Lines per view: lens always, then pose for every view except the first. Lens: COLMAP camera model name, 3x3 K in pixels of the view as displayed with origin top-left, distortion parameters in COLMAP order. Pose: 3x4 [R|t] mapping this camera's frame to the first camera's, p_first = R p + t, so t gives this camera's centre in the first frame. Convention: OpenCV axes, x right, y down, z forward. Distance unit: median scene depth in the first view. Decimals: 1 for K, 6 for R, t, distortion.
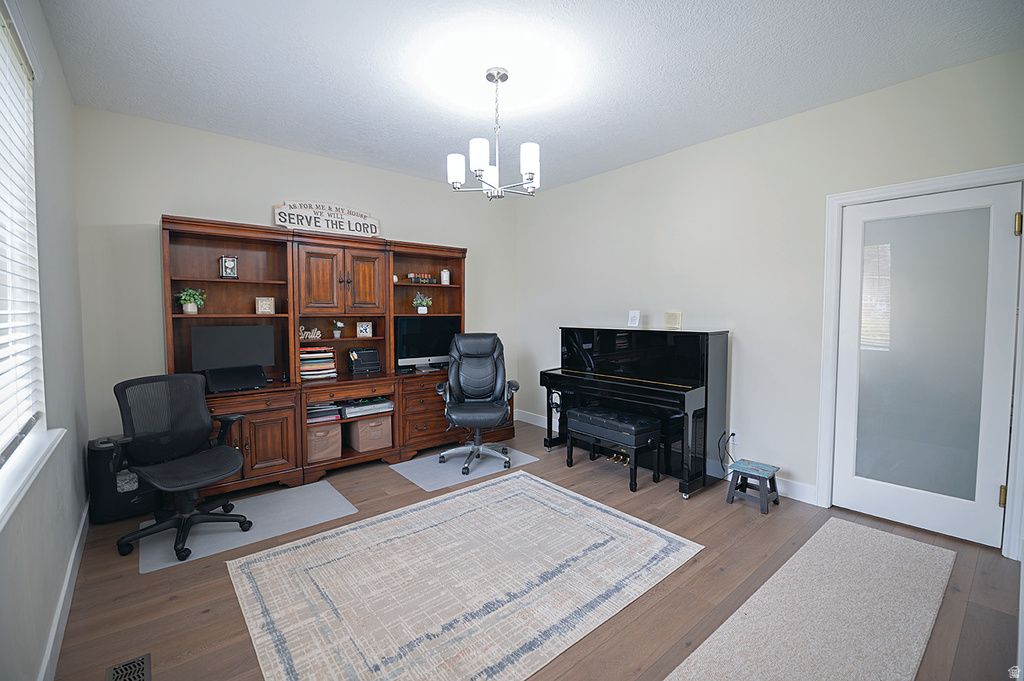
lens RADIAL K [[457.7, 0, 516.4], [0, 457.7, 334.9], [0, 0, 1]] dist [-0.019226, -0.002531]
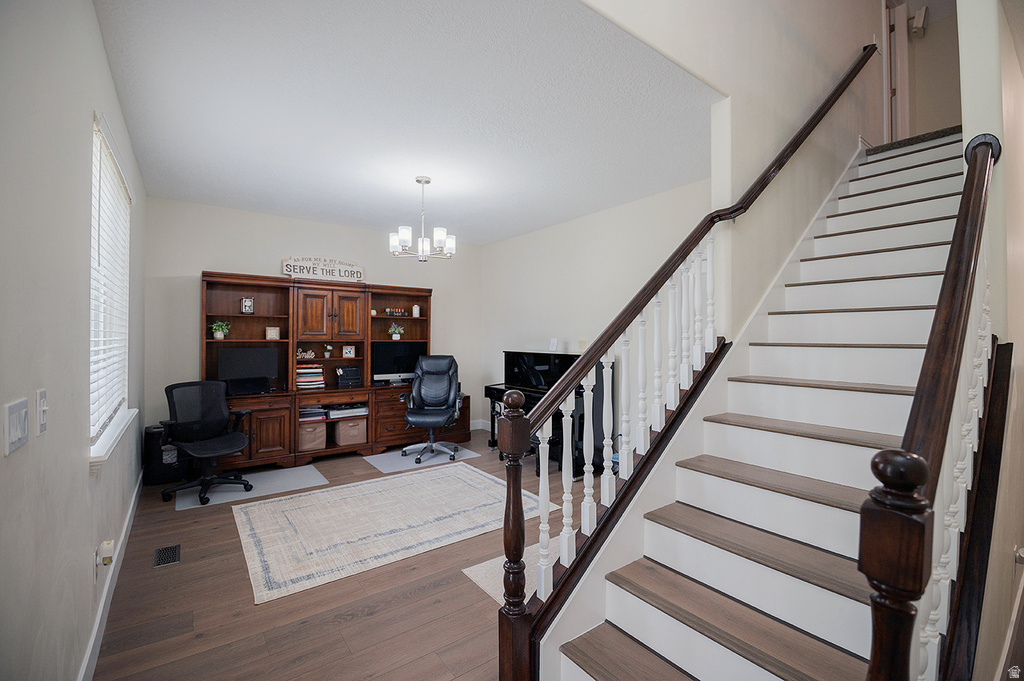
lens RADIAL K [[457.7, 0, 519.9], [0, 457.7, 332.3], [0, 0, 1]] dist [-0.019226, -0.002531]
pose [[0.998674, 0.004656, -0.051262, 0.272328], [-0.007786, 0.998107, -0.061015, 0.010501], [0.050880, 0.061333, 0.996820, -0.340641]]
